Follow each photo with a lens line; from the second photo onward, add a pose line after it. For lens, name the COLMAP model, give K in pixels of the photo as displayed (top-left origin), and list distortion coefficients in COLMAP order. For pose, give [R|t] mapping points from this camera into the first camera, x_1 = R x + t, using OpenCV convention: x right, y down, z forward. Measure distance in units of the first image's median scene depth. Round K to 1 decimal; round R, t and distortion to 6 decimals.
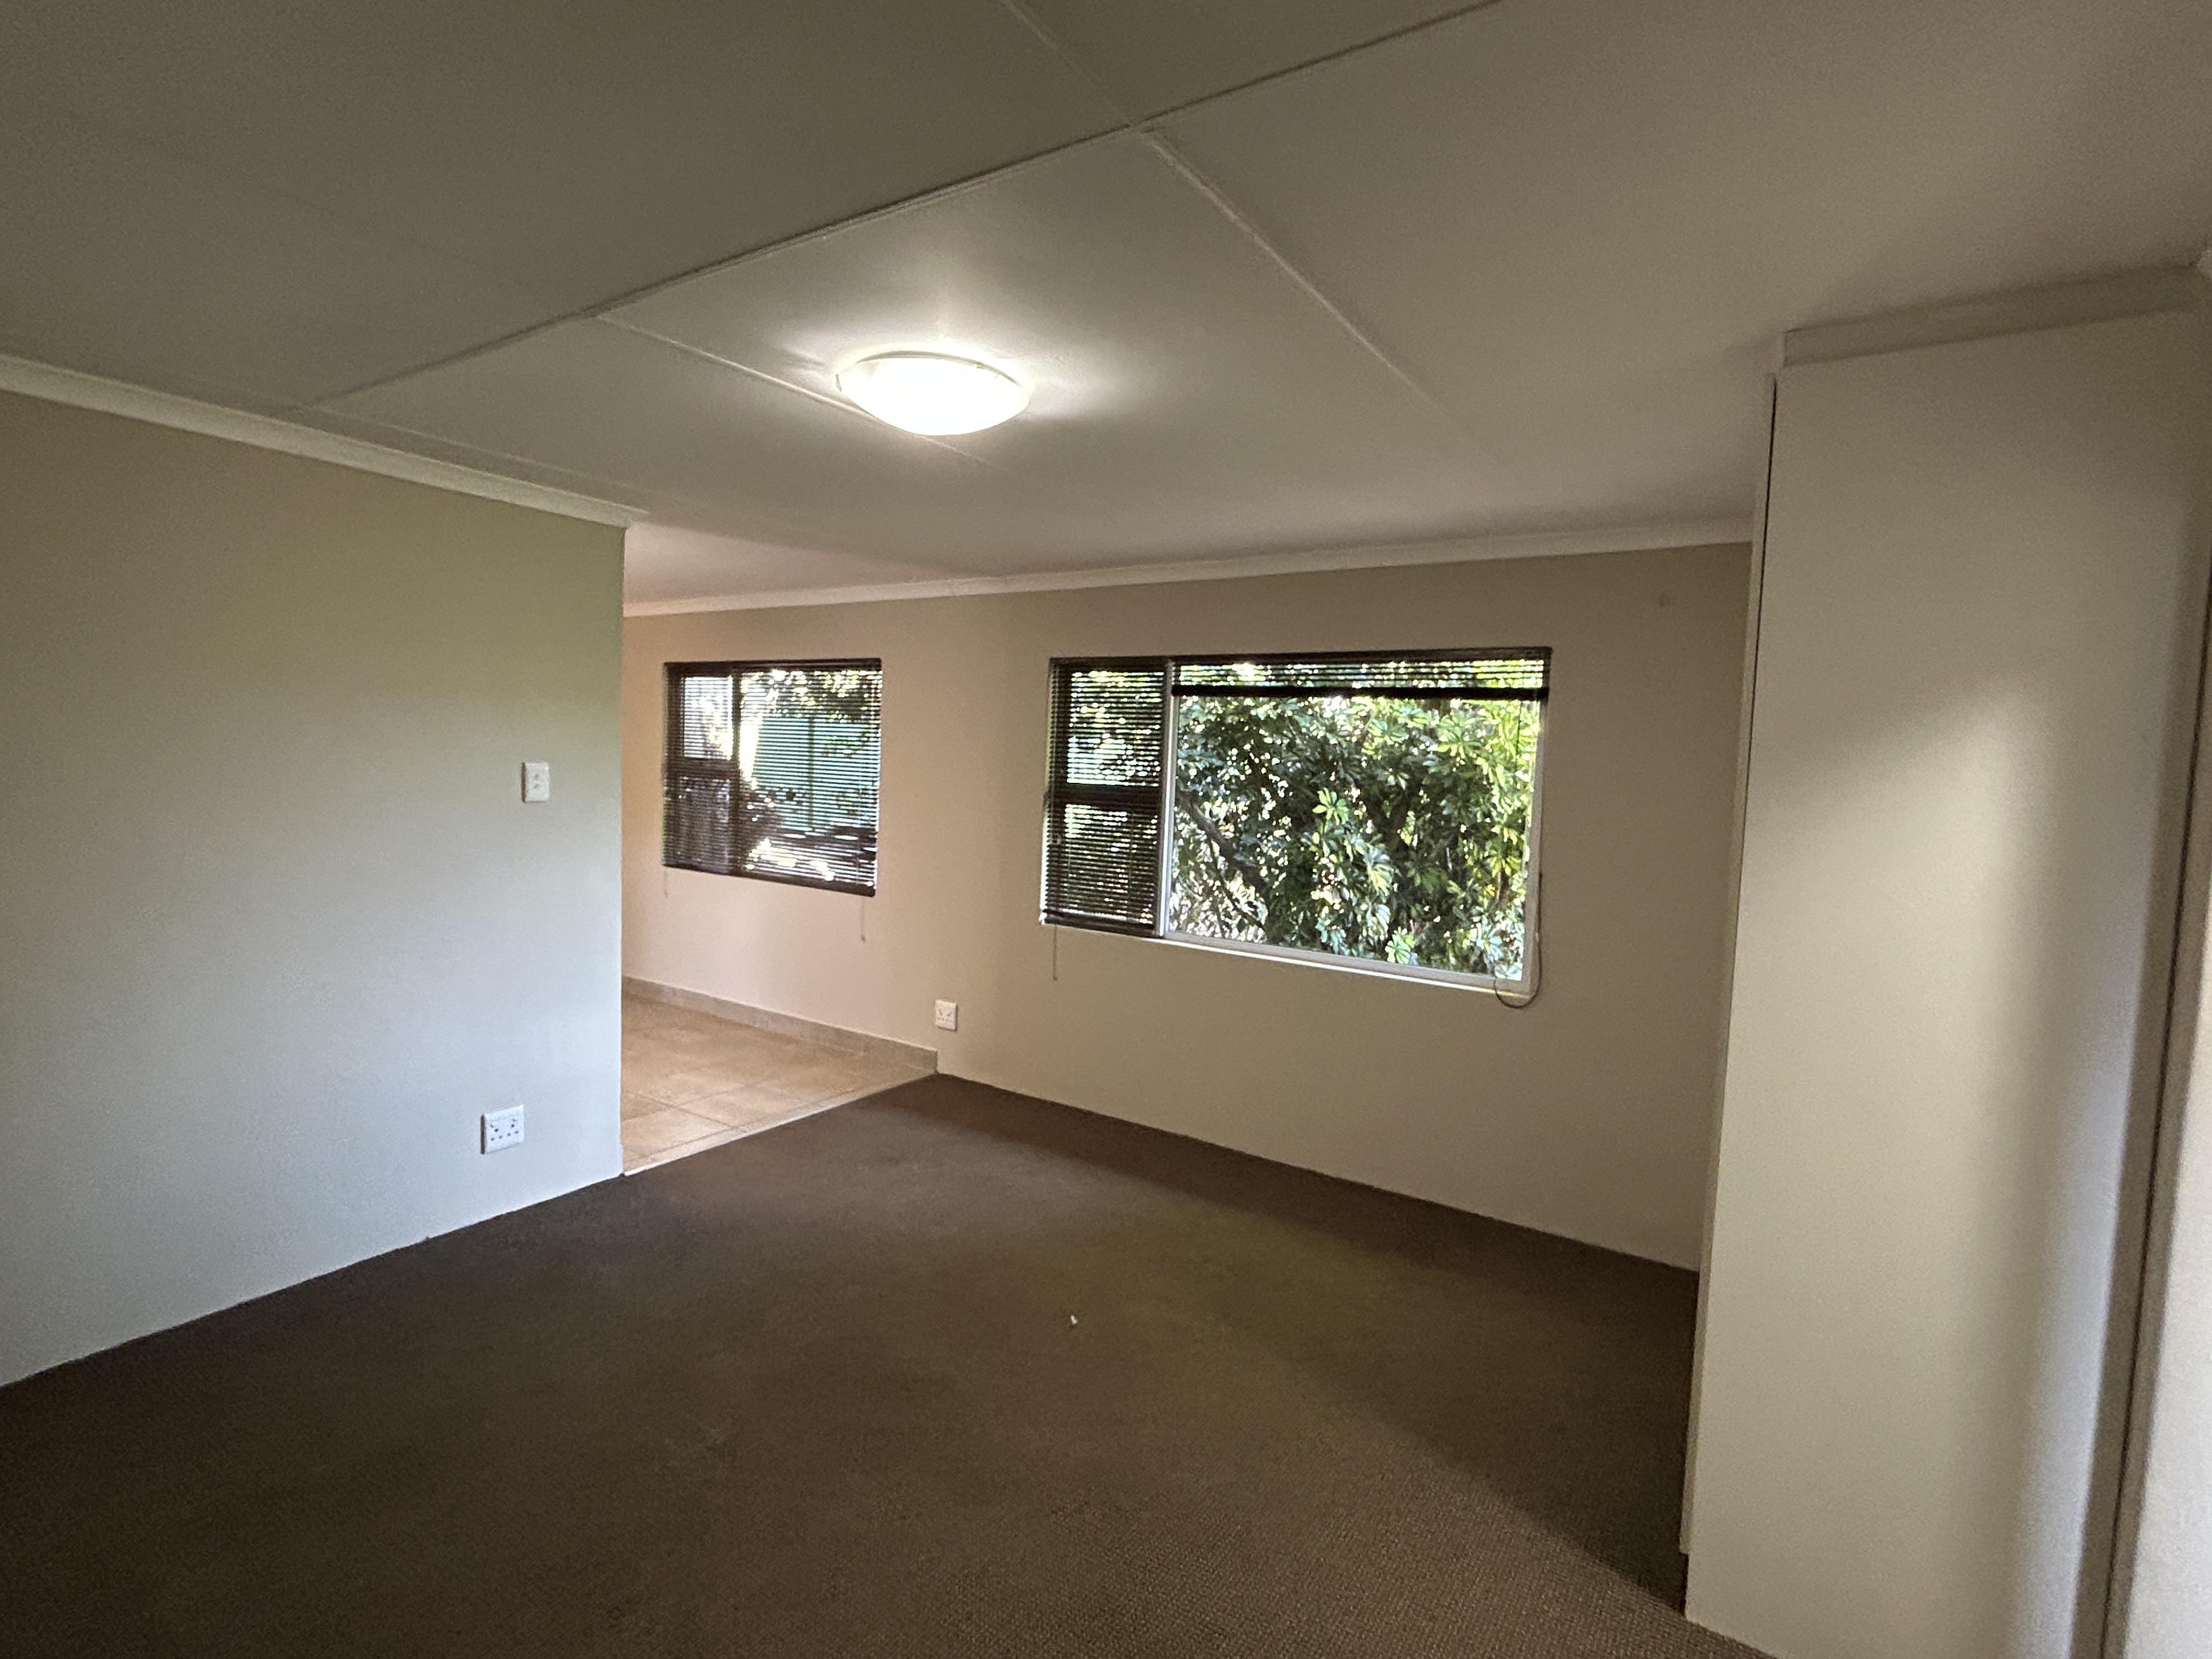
lens RADIAL K [[1095.0, 0, 1102.7], [0, 1095.0, 825.7], [0, 0, 1]] dist [-0.002833, 0.003712]
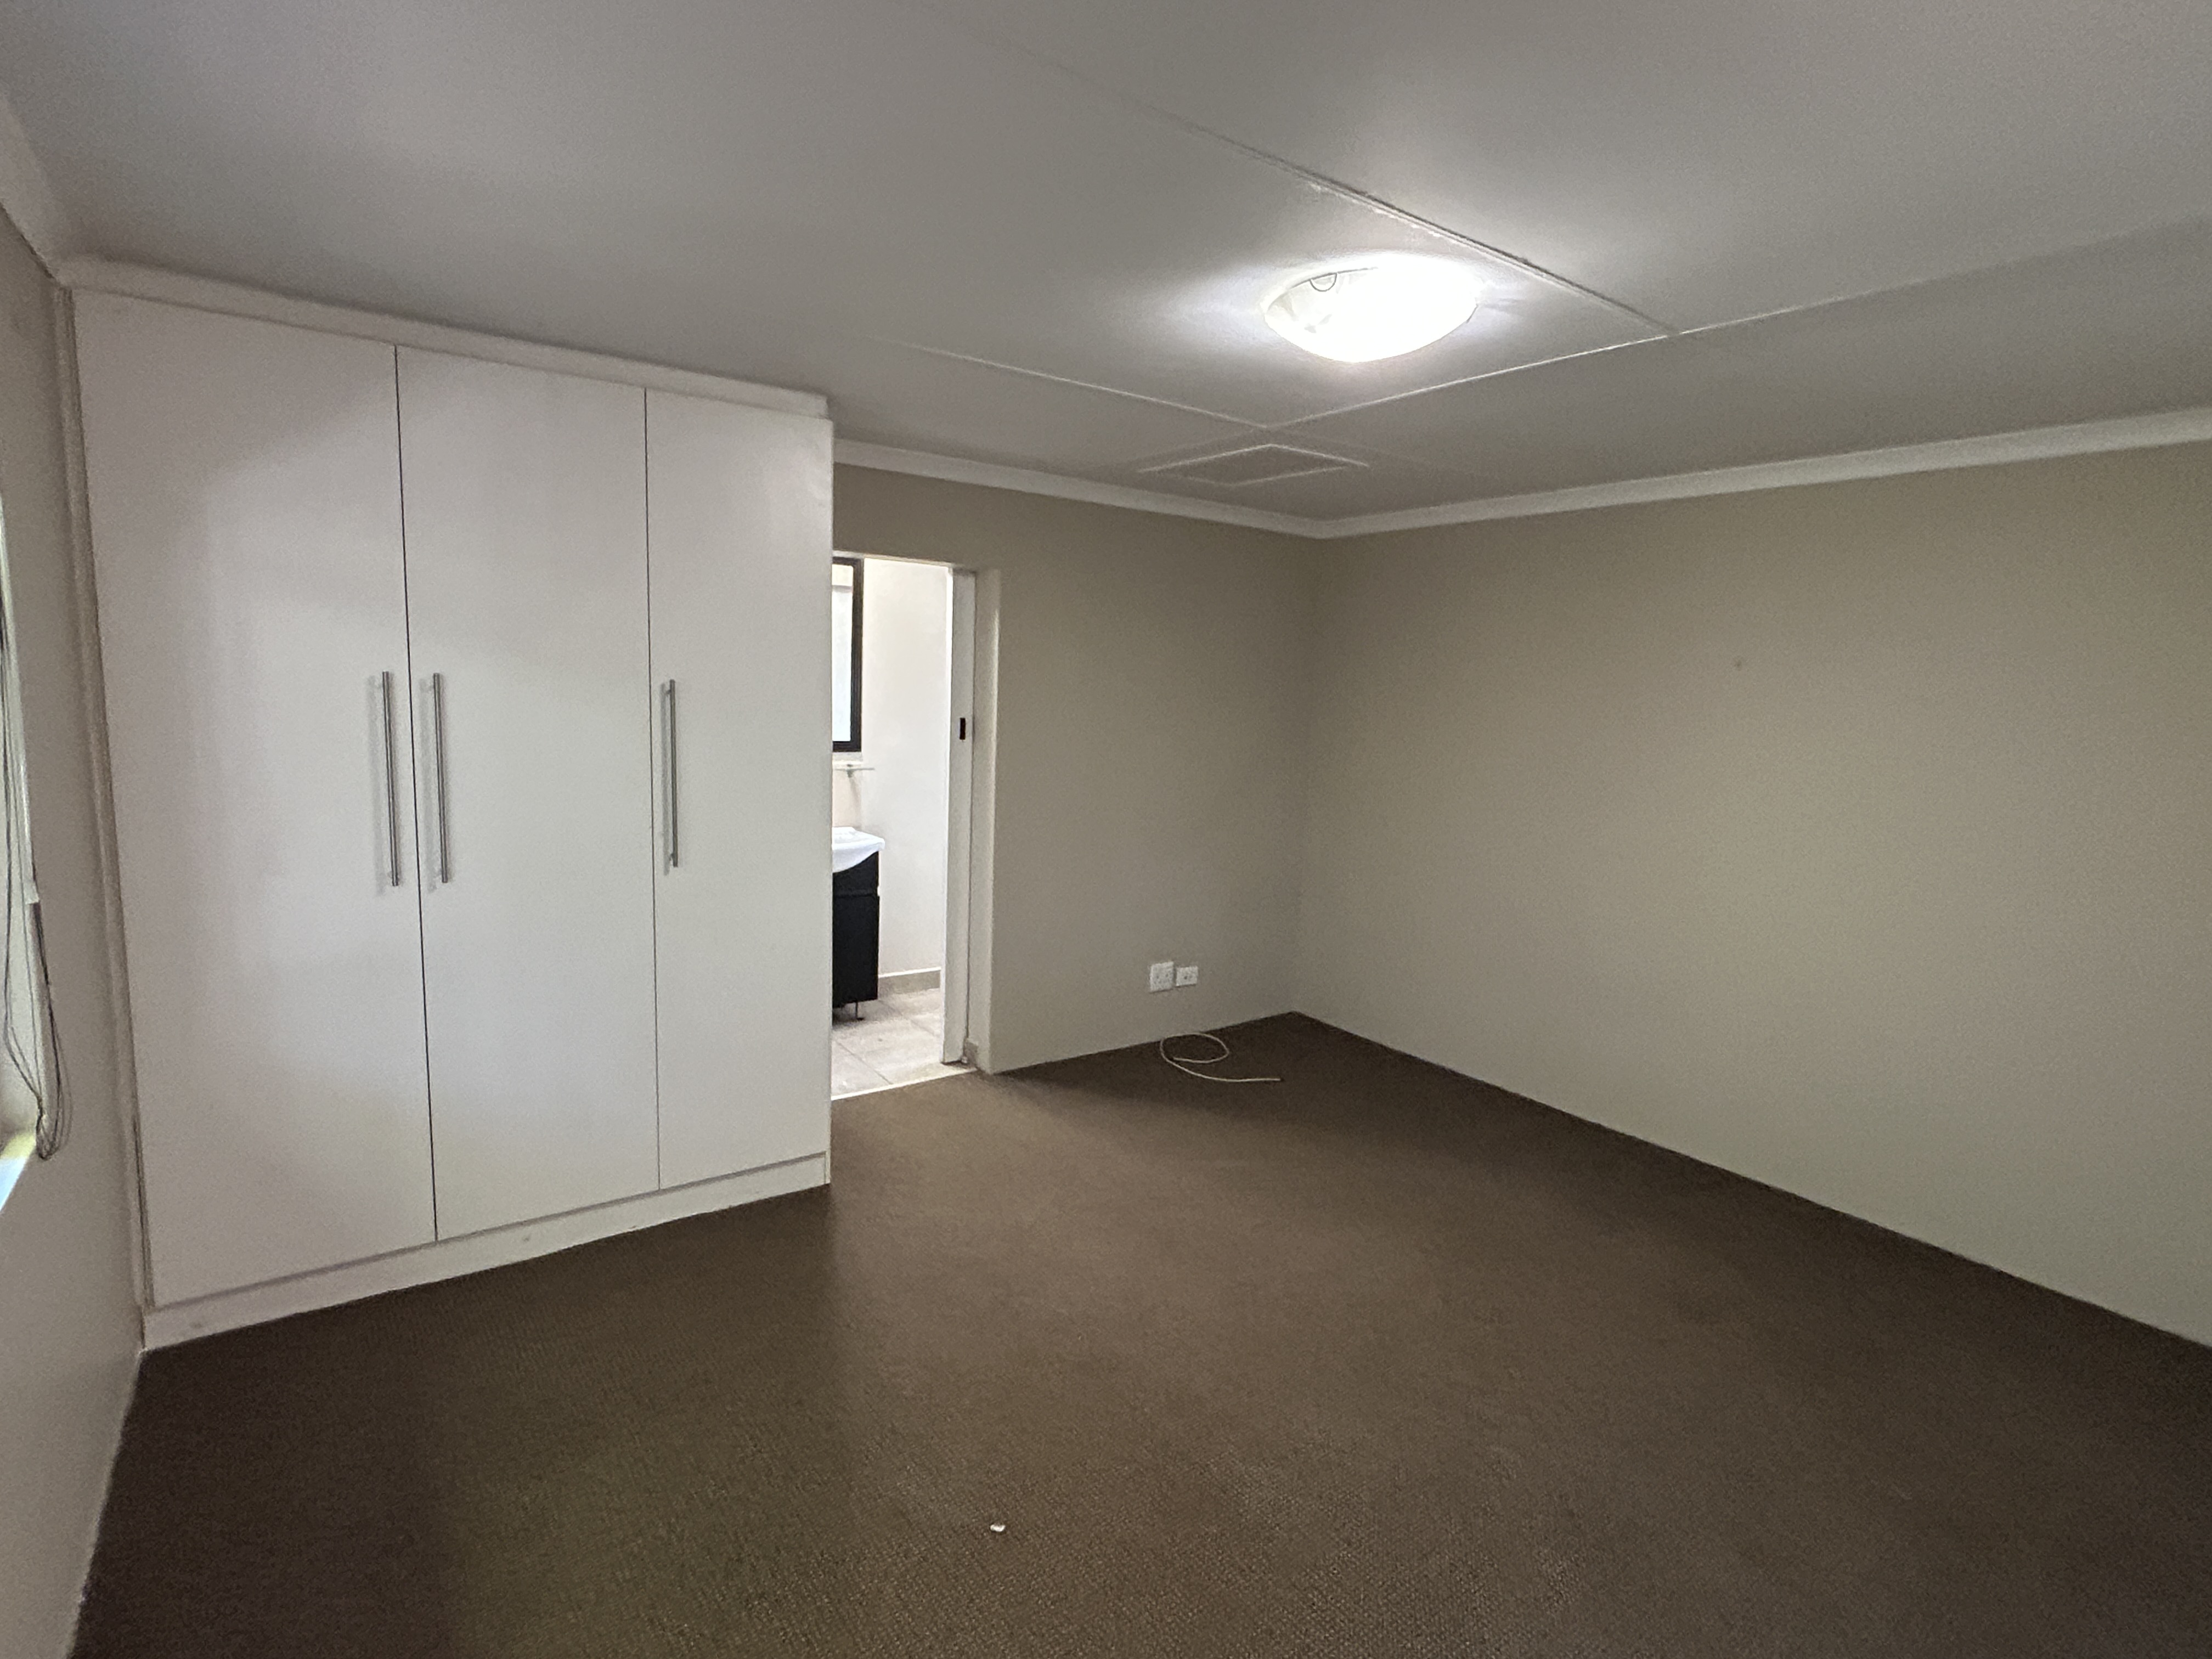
lens RADIAL K [[1095.0, 0, 1099.8], [0, 1095.0, 819.9], [0, 0, 1]] dist [-0.002833, 0.003712]
pose [[-0.932871, -0.114657, 0.341474, -0.172092], [-0.047449, 0.978842, 0.199040, -0.081970], [-0.357071, 0.169476, -0.918574, 1.134004]]
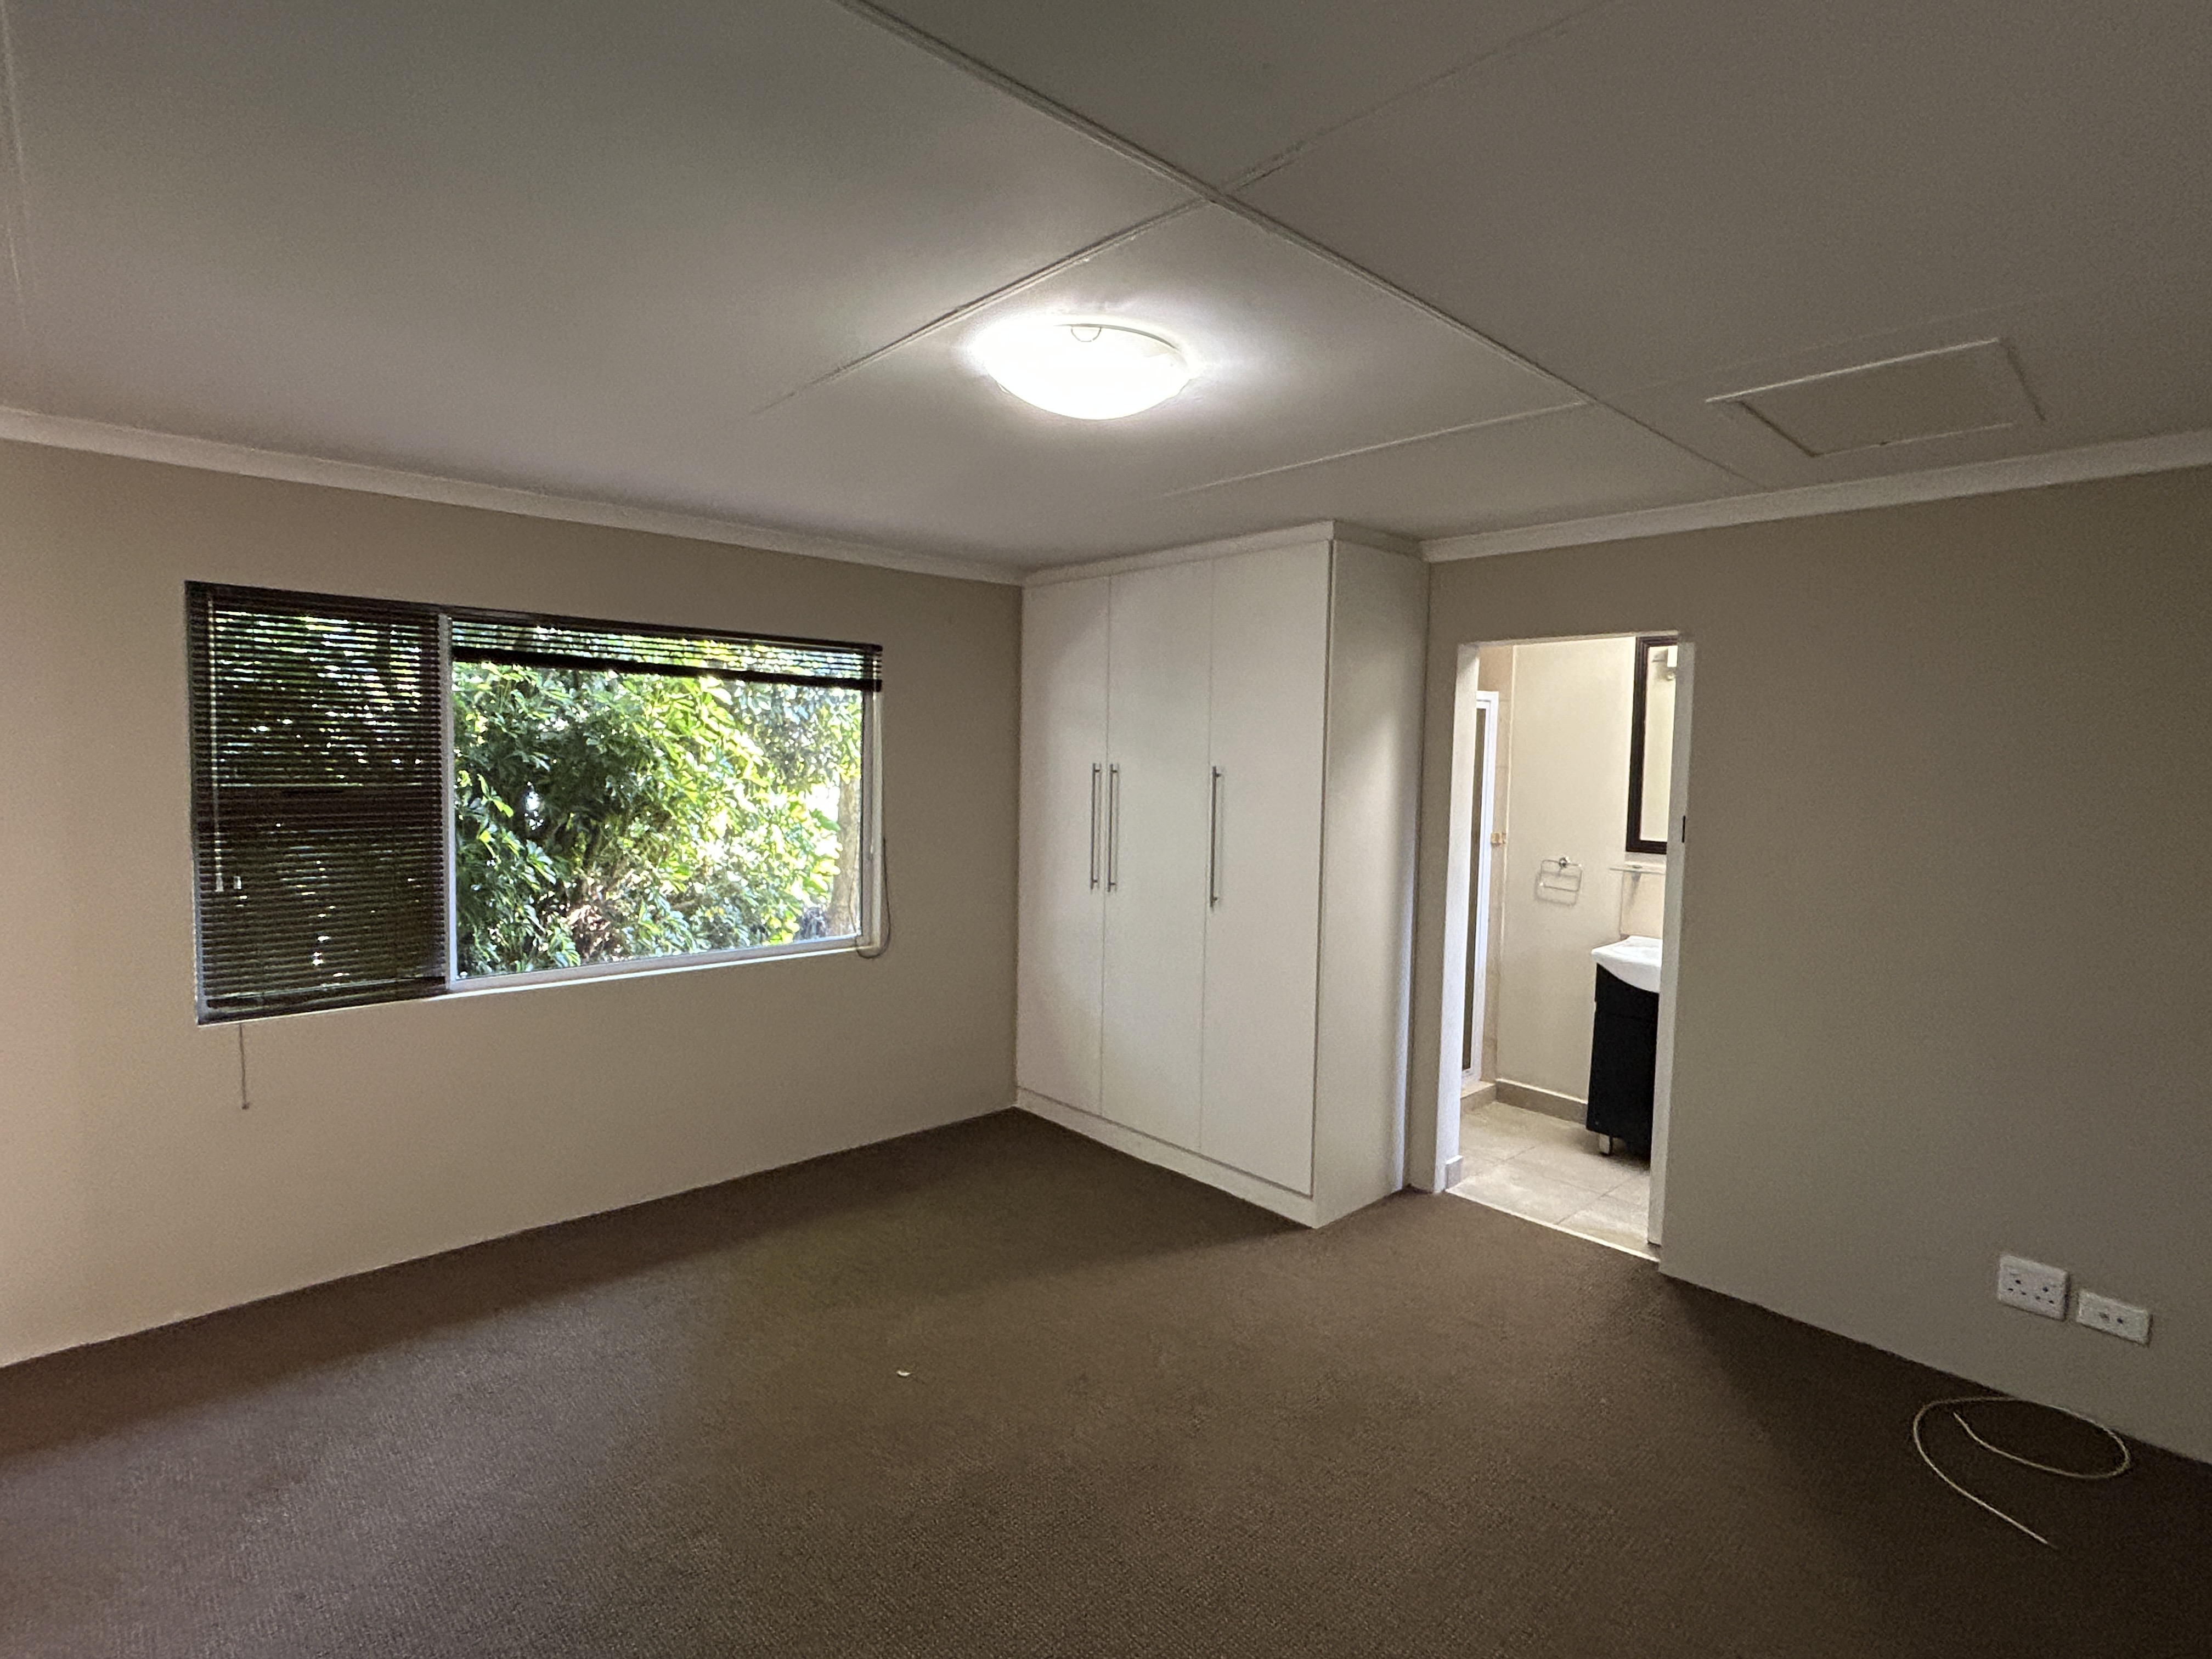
lens RADIAL K [[1095.0, 0, 1097.7], [0, 1095.0, 815.6], [0, 0, 1]] dist [-0.002833, 0.003712]
pose [[0.233891, -0.089425, 0.968142, -0.605722], [0.052712, 0.995463, 0.079215, -0.055230], [-0.970833, 0.032505, 0.237544, 0.445005]]
